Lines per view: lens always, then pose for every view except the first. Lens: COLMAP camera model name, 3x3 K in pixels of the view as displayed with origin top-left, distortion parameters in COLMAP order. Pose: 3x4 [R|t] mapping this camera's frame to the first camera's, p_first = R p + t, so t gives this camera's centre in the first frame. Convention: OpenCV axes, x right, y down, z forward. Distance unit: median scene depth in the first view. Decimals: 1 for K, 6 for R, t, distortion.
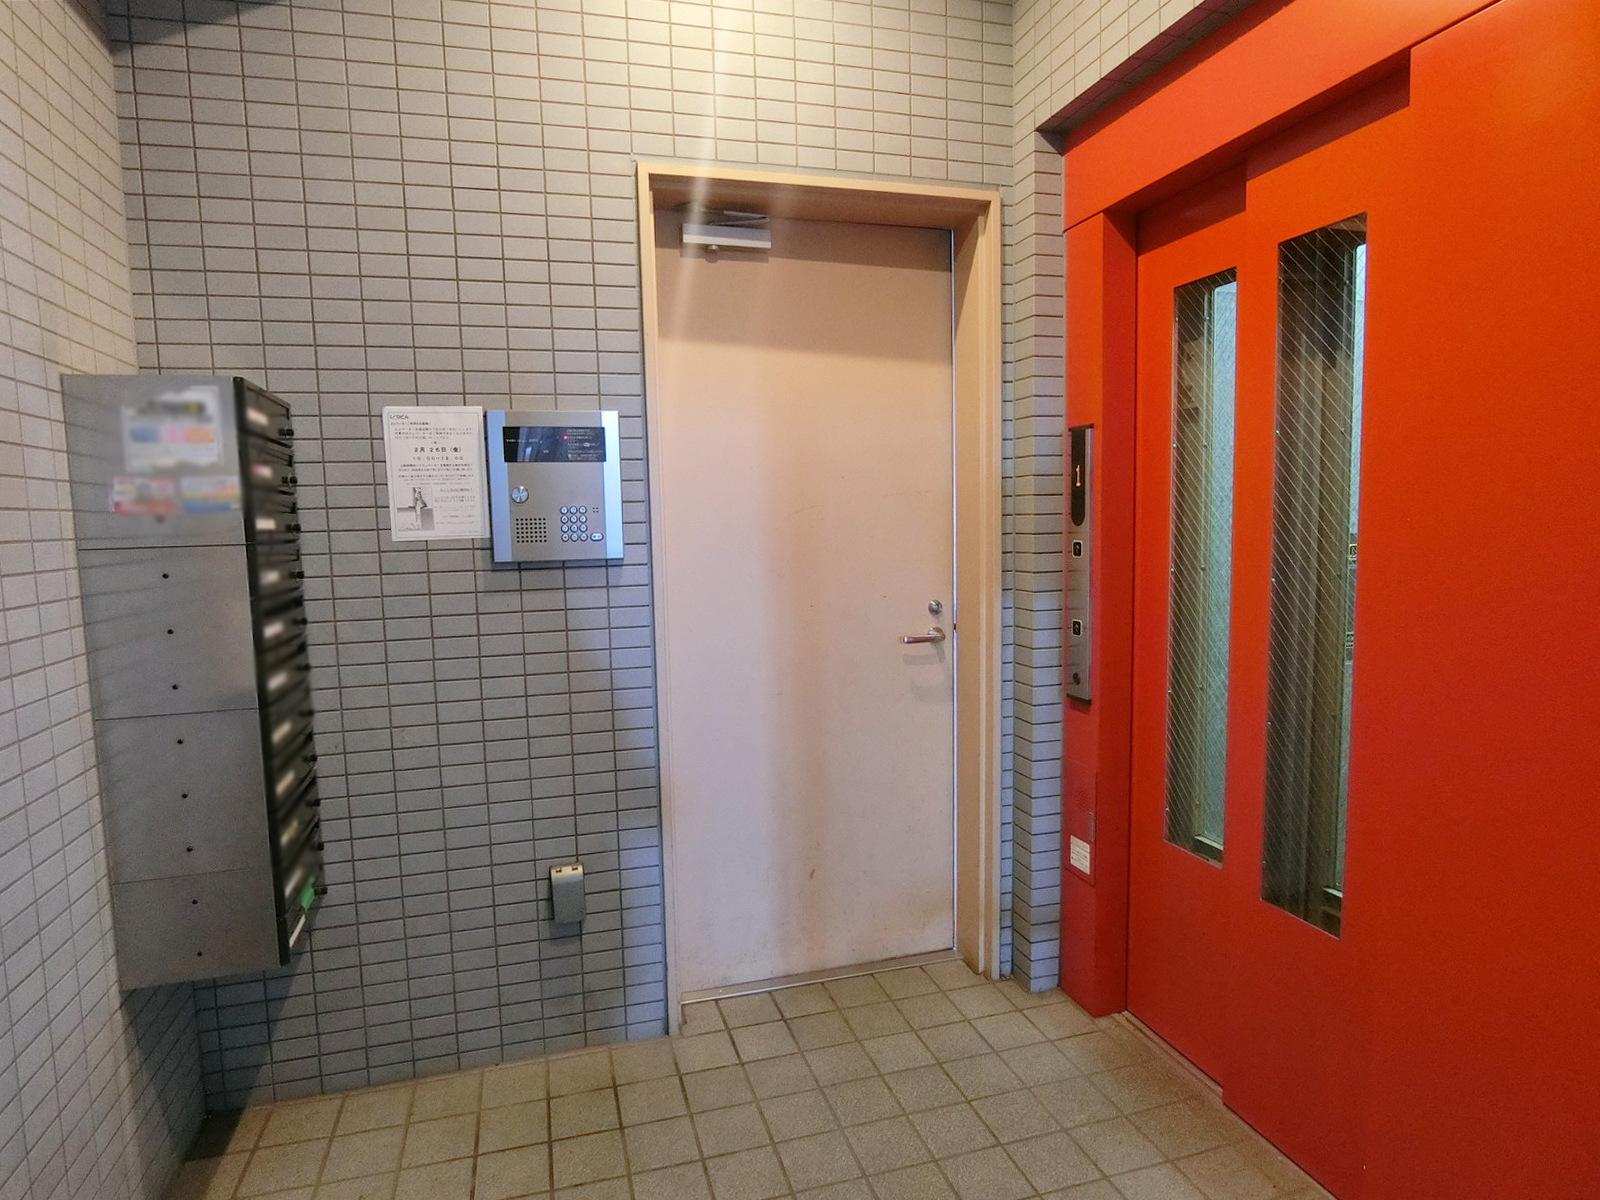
lens RADIAL K [[952.7, 0, 800.0], [0, 952.7, 600.0], [0, 0, 1]] dist [-0.004848, -0.000525]
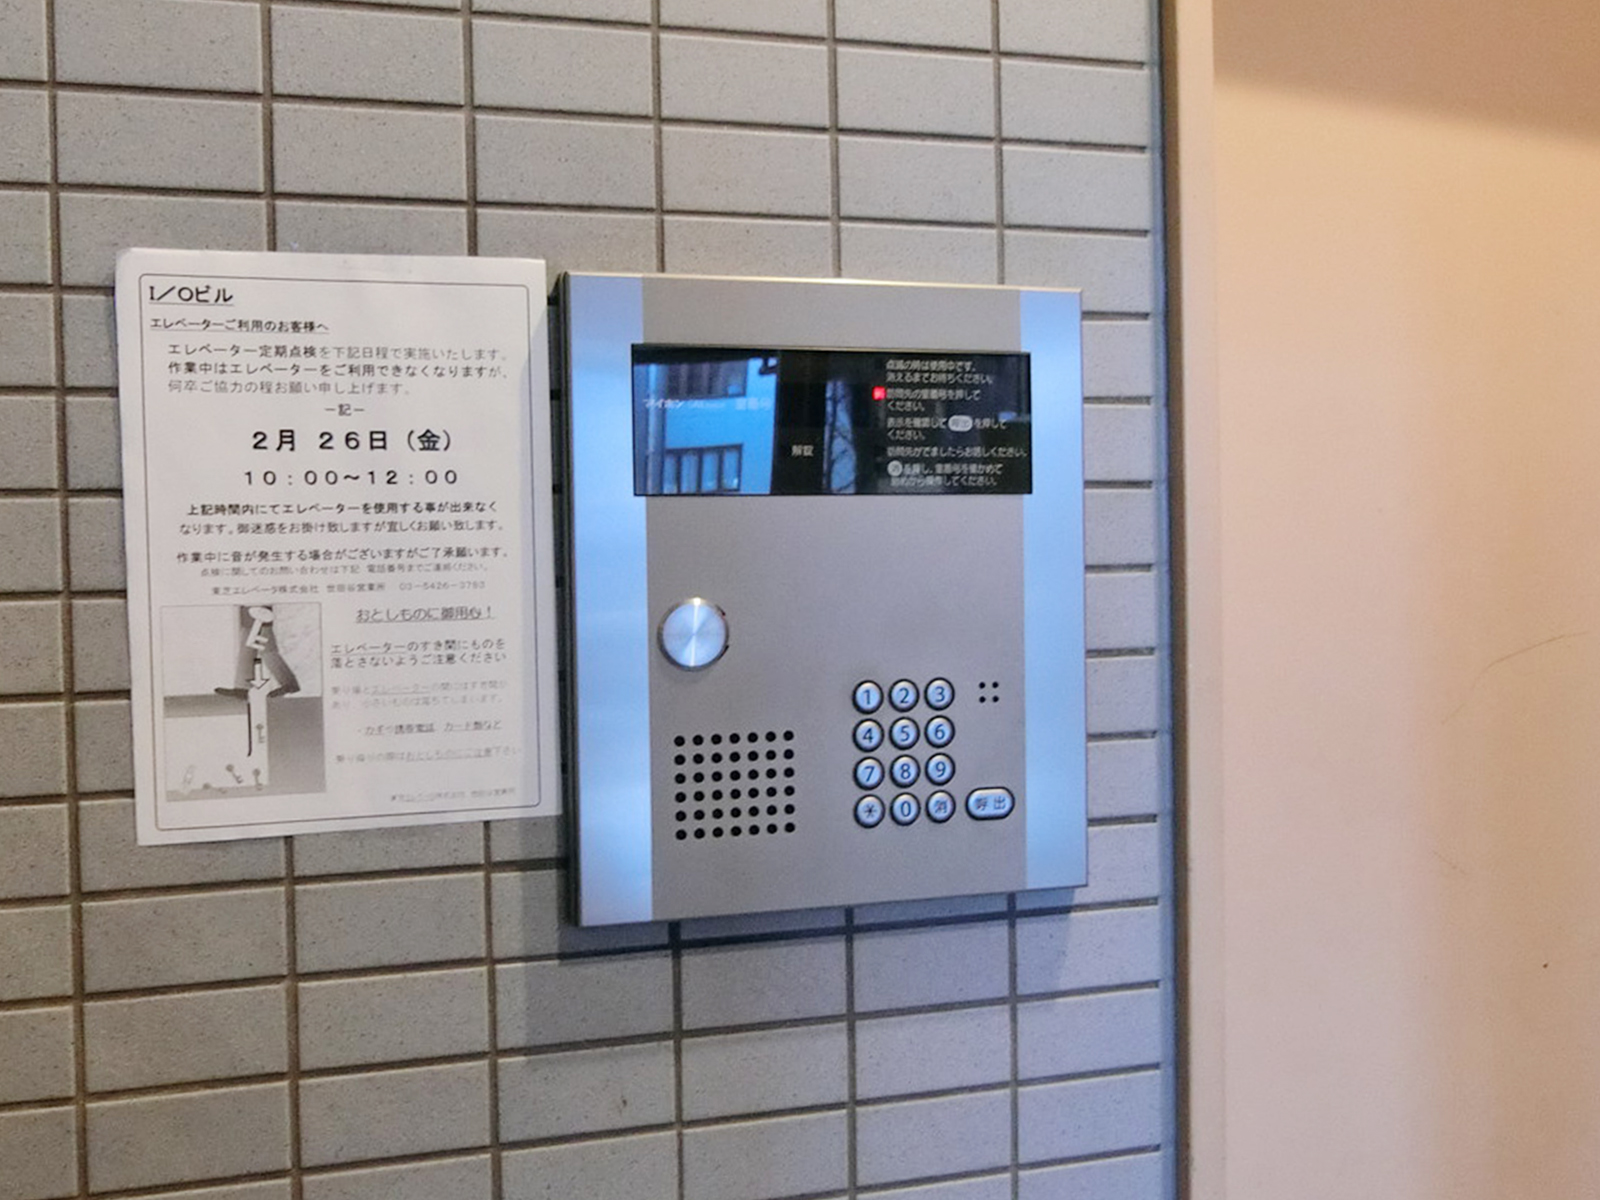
lens RADIAL K [[1348.0, 0, 757.7], [0, 1348.0, 572.0], [0, 0, 1]] dist [-0.009531, 0.006766]
pose [[0.999627, 0.003794, -0.027034, -0.269728], [-0.006059, 0.996431, -0.084188, -0.097969], [0.026618, 0.084321, 0.996083, 0.671164]]
